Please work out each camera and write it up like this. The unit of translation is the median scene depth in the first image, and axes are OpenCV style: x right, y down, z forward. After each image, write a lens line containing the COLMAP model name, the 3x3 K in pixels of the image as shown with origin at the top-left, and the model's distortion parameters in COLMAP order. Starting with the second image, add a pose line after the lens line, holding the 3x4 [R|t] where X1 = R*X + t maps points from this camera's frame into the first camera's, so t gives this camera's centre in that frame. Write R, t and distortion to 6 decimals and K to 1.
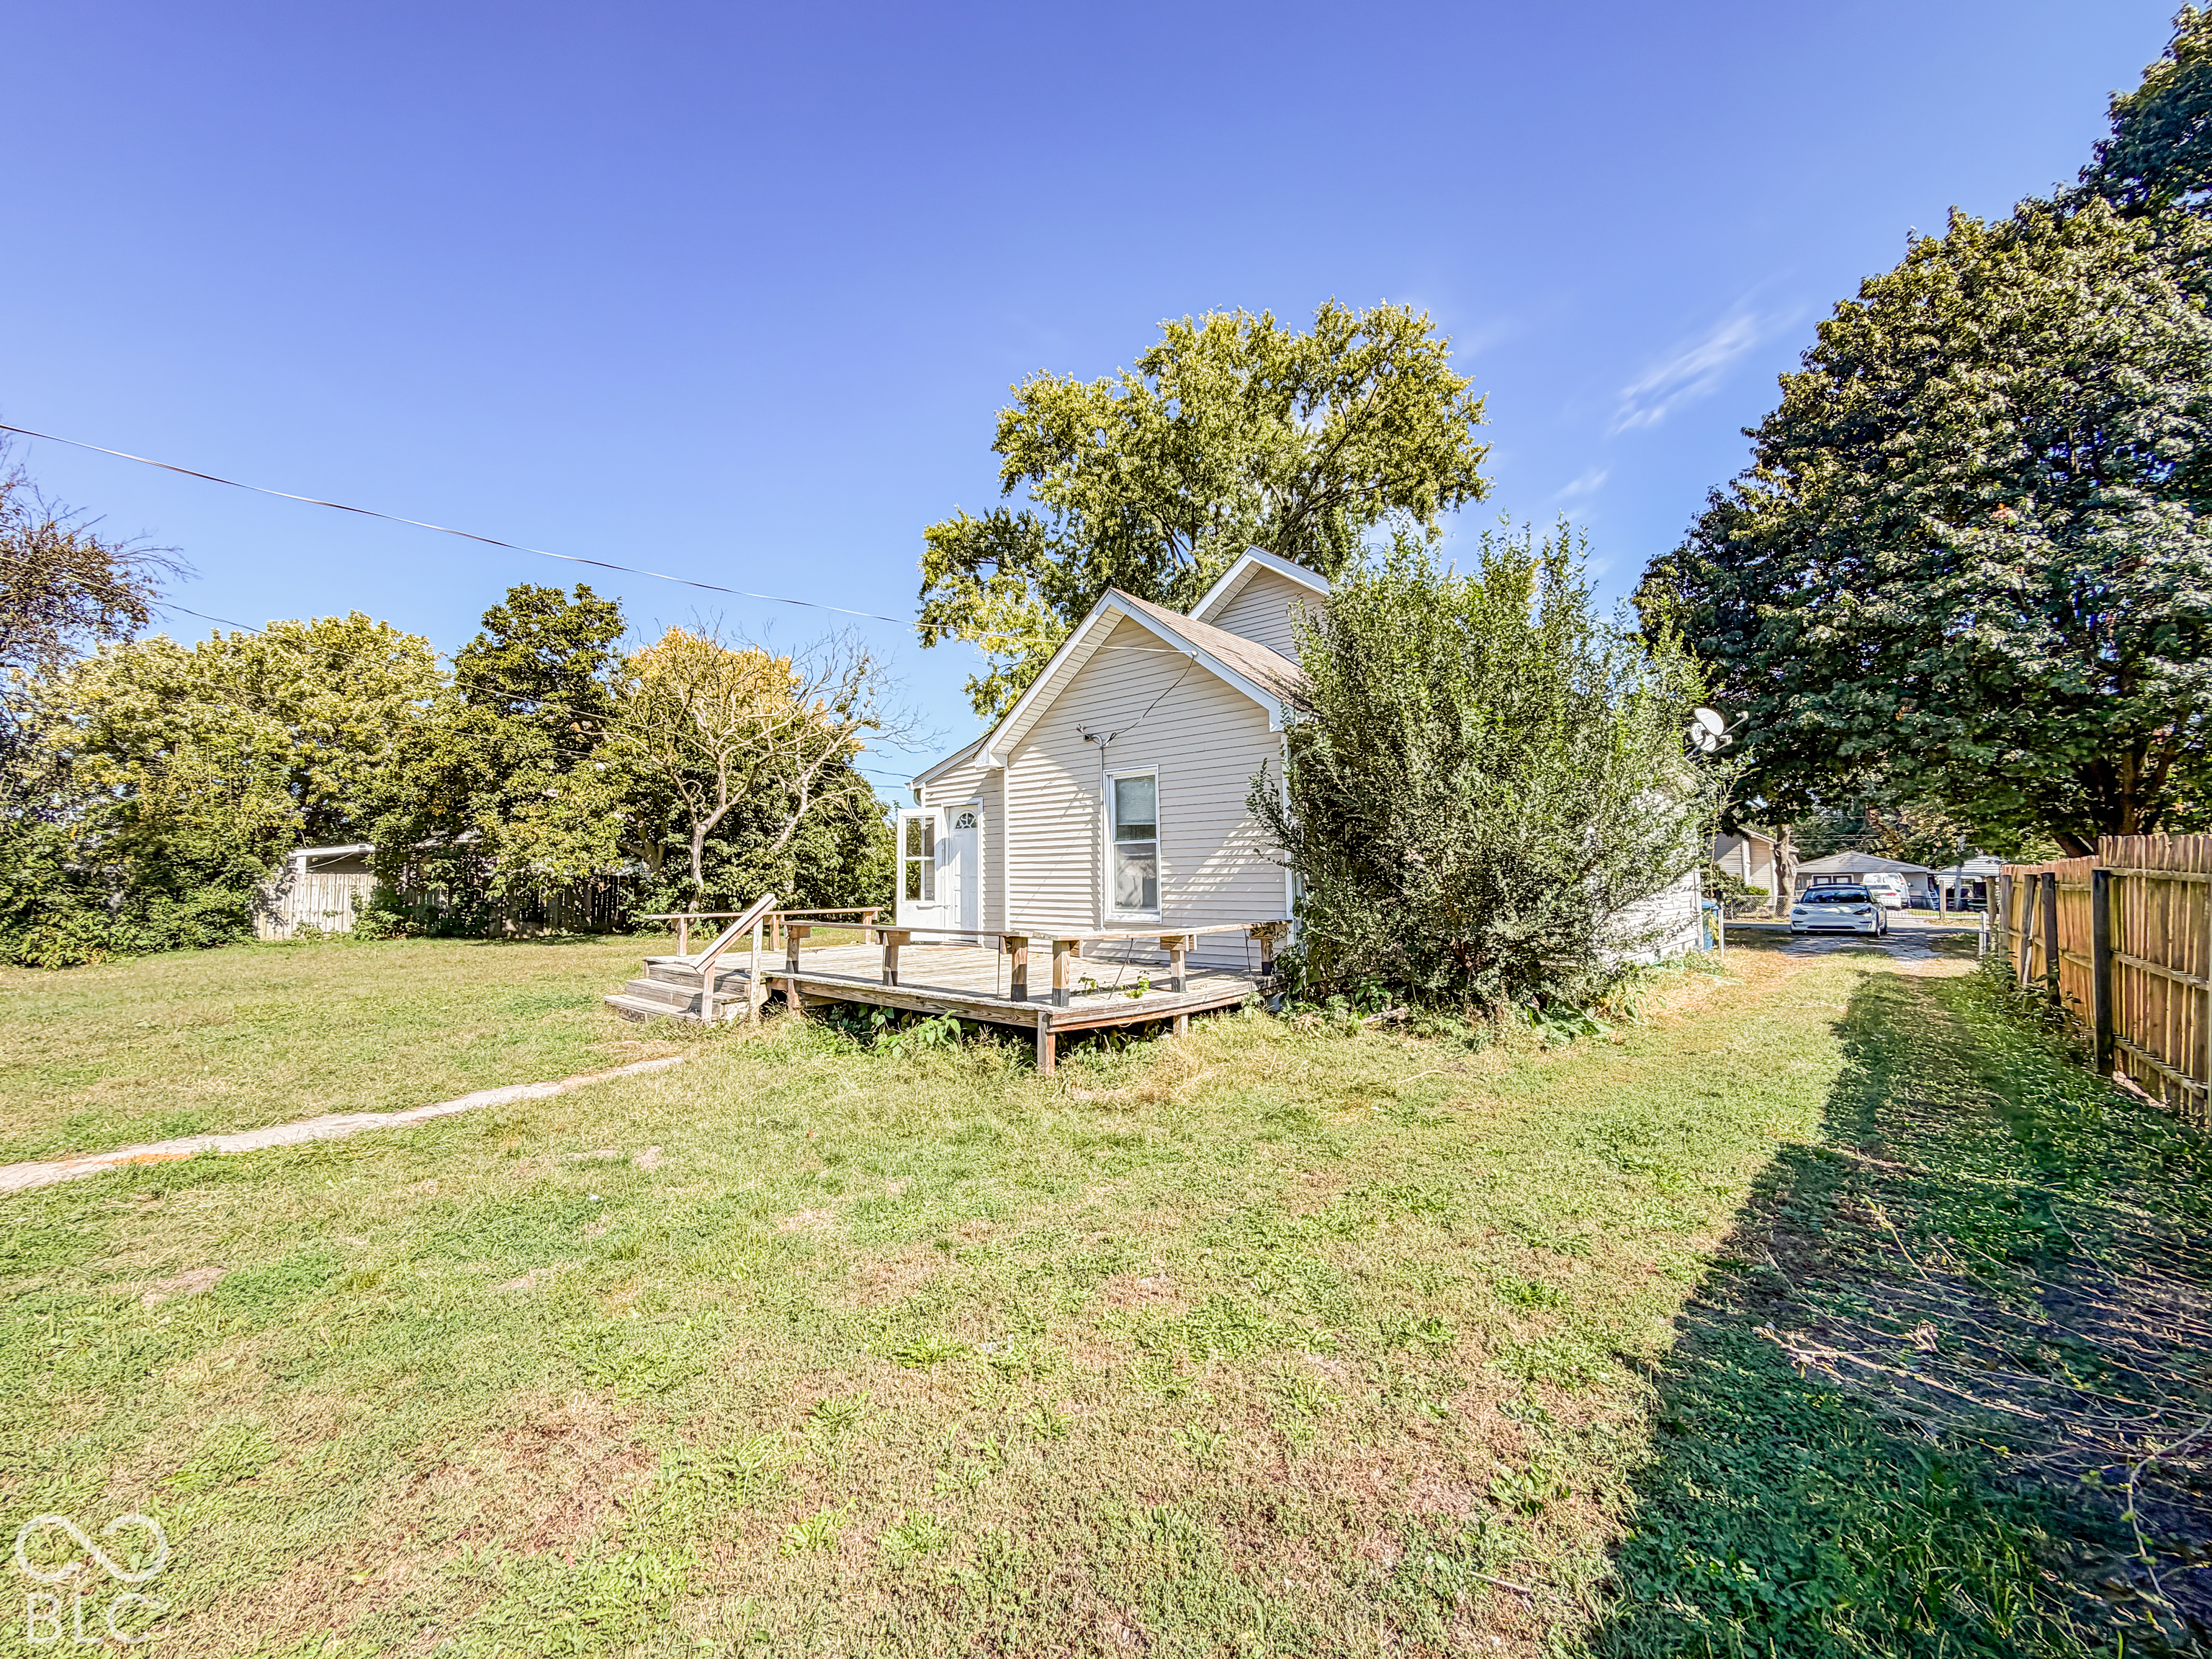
lens RADIAL K [[895.3, 0, 1075.3], [0, 895.3, 806.9], [0, 0, 1]] dist [-0.000375, -0.000001]
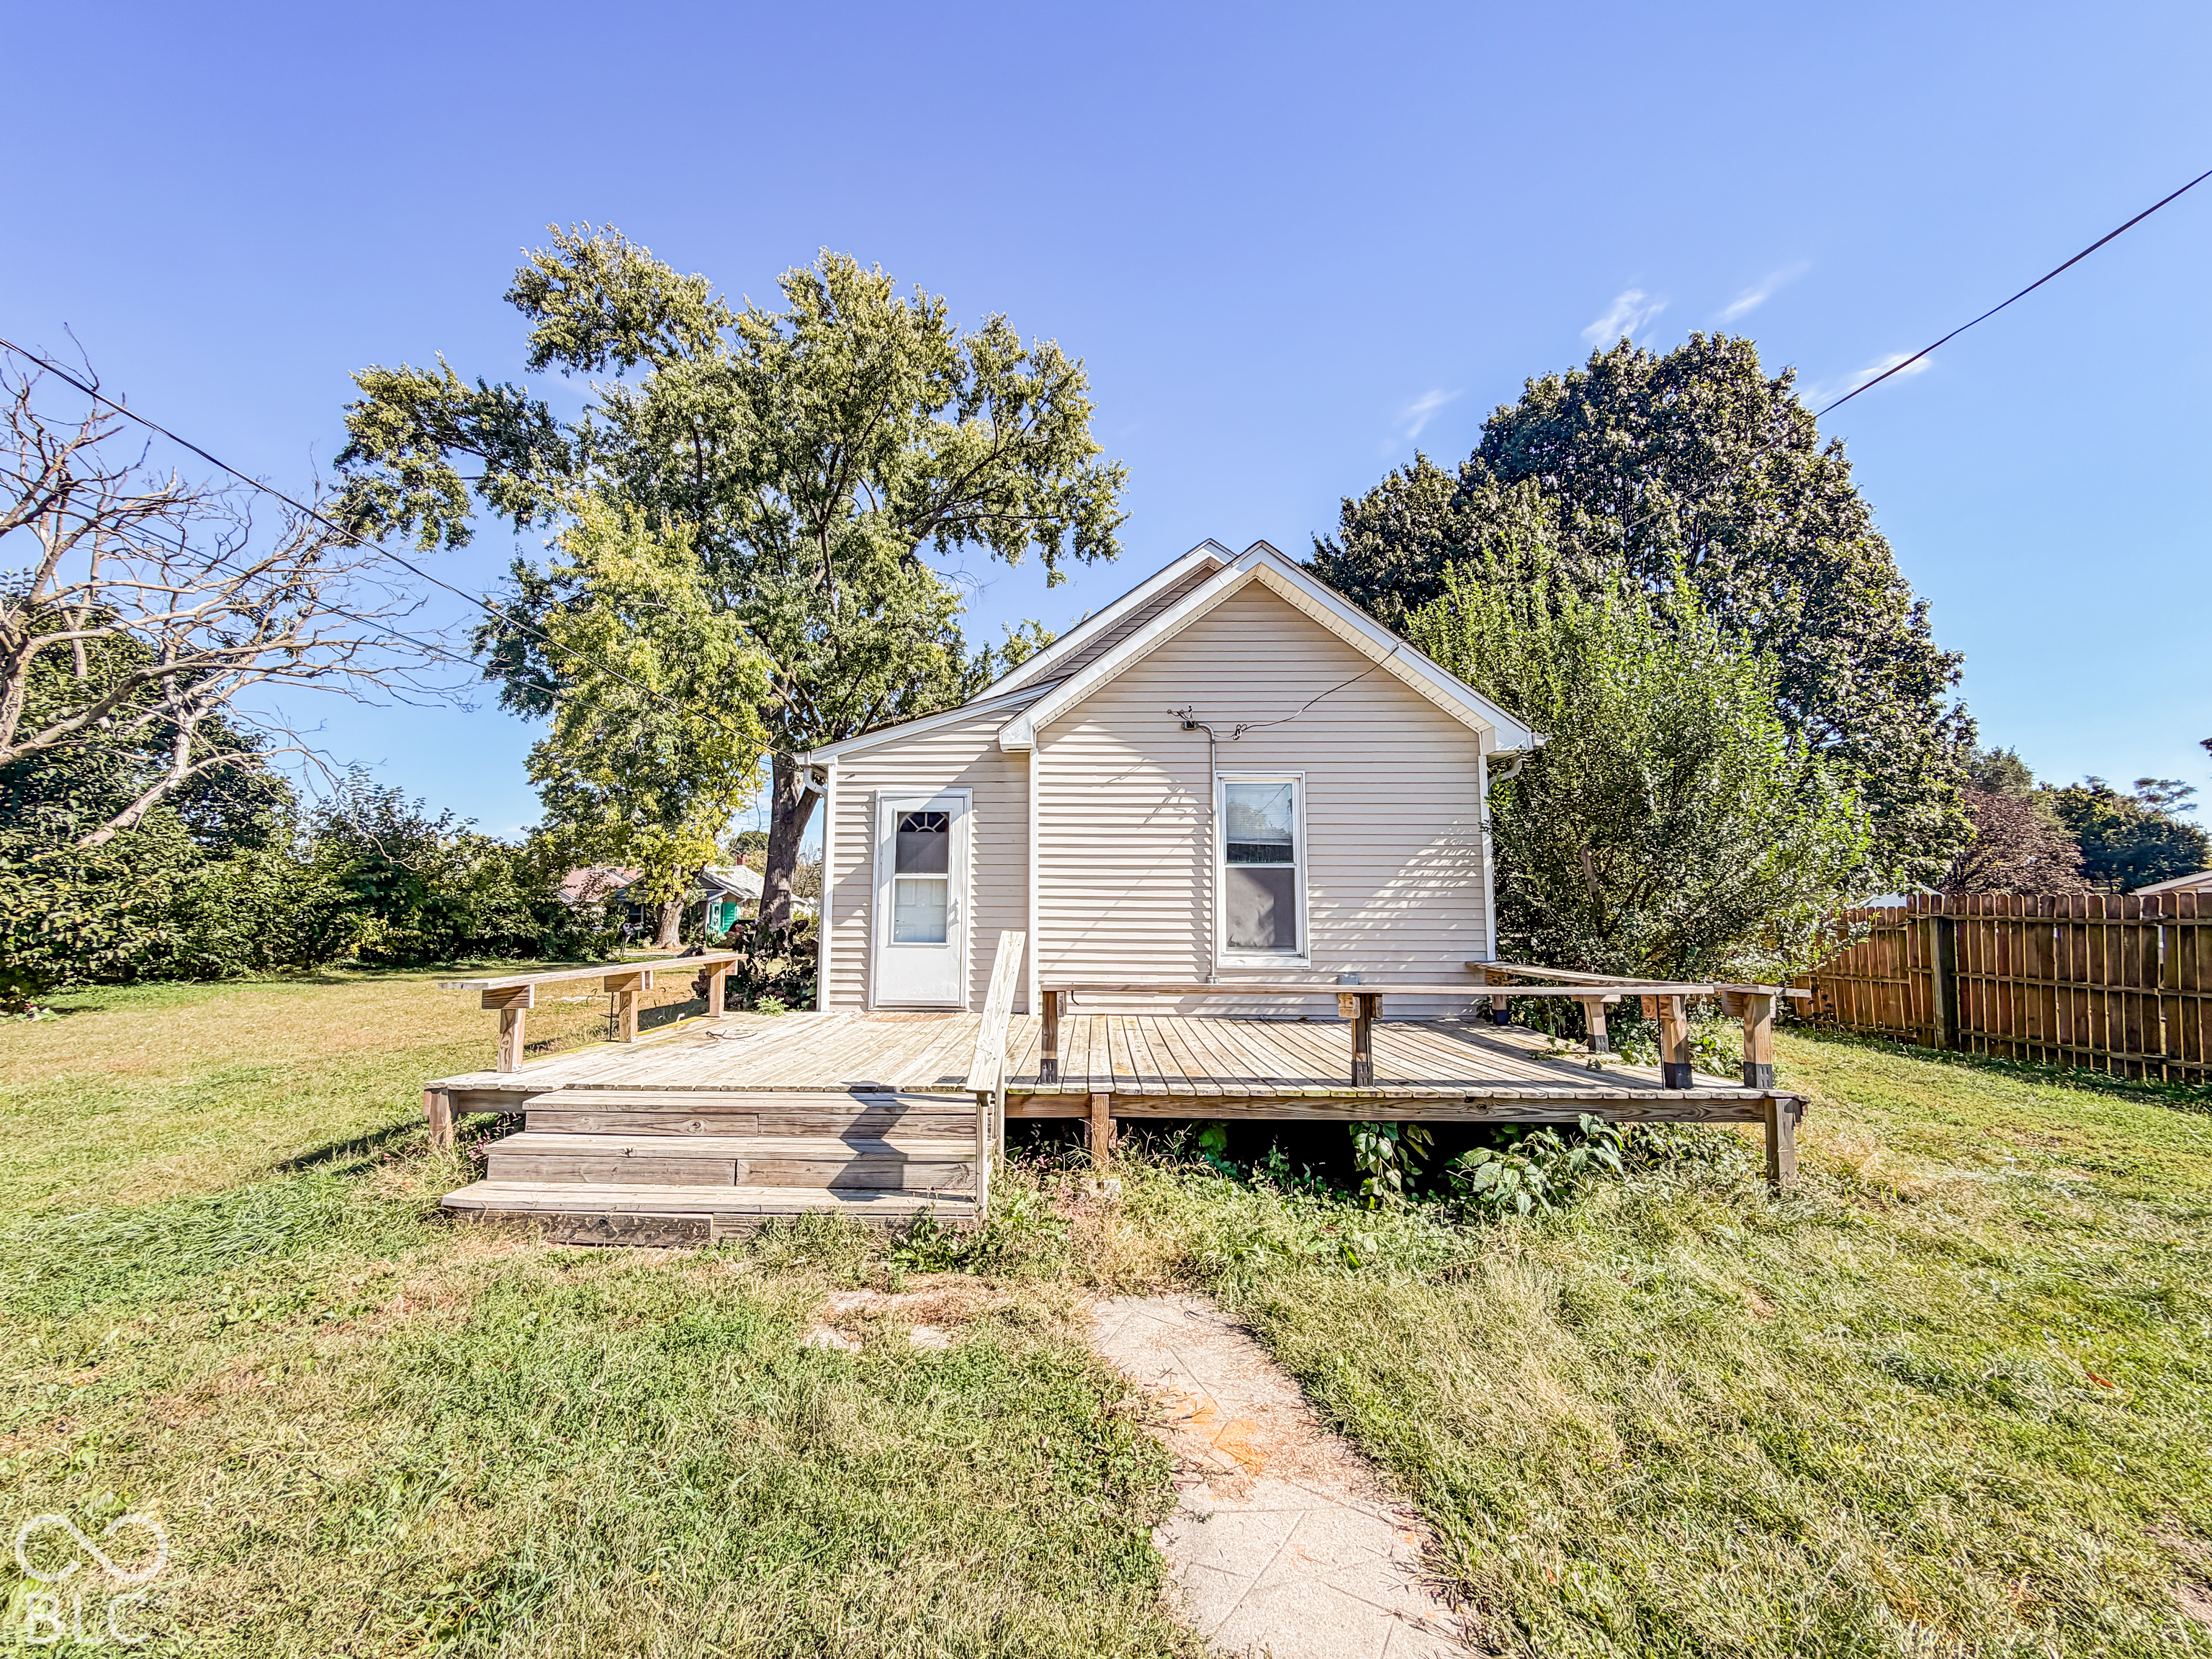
lens RADIAL K [[887.8, 0, 1101.8], [0, 887.8, 827.7], [0, 0, 1]] dist [-0.001480, -0.000014]
pose [[0.742146, 0.076547, 0.665852, -0.494158], [-0.065129, 0.996992, -0.042023, 0.042201], [-0.667066, -0.012179, 0.744899, 0.449894]]
